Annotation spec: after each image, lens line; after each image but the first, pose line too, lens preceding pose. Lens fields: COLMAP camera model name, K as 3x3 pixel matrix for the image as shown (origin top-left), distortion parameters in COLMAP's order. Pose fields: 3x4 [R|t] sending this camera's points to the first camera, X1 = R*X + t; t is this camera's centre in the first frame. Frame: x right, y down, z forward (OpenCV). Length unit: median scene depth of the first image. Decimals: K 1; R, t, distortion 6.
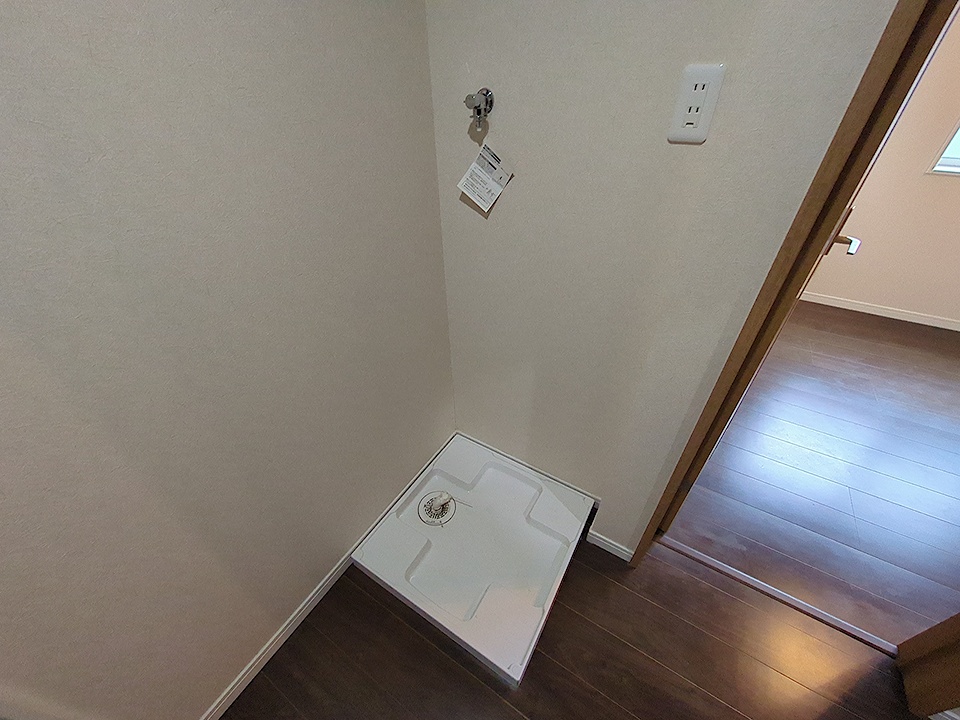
lens RADIAL K [[382.6, 0, 481.2], [0, 382.6, 362.2], [0, 0, 1]] dist [0.003040, -0.000254]
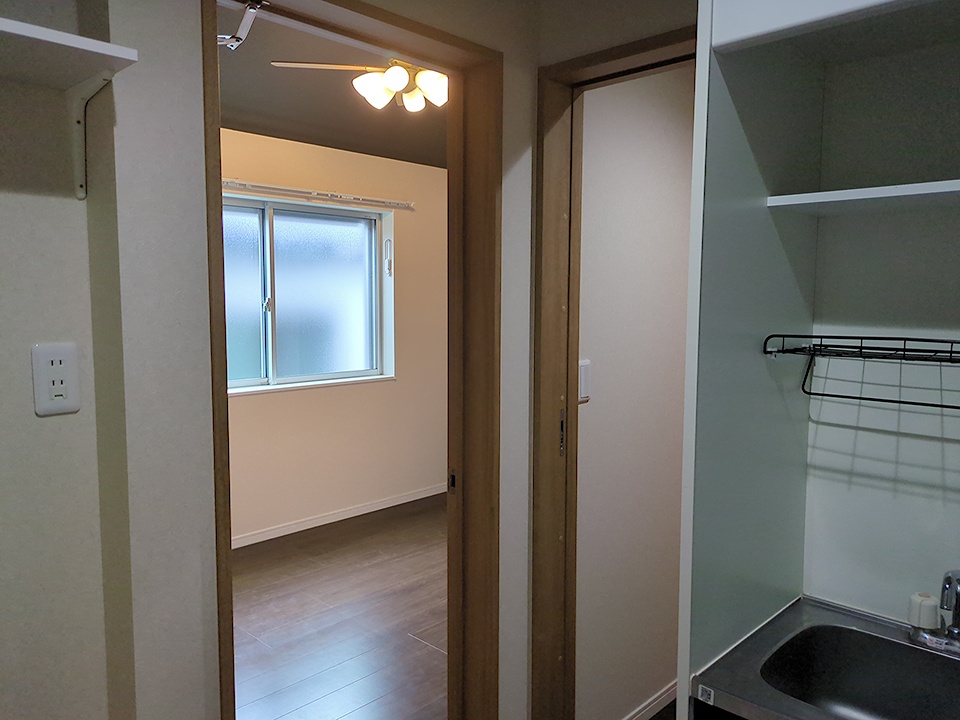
lens RADIAL K [[716.1, 0, 477.3], [0, 716.1, 356.6], [0, 0, 1]] dist [0.044180, -0.037762]
pose [[0.221071, -0.073761, 0.972464, -0.828991], [0.589721, 0.804296, -0.073056, 0.001449], [-0.776760, 0.589633, 0.221306, -0.173644]]
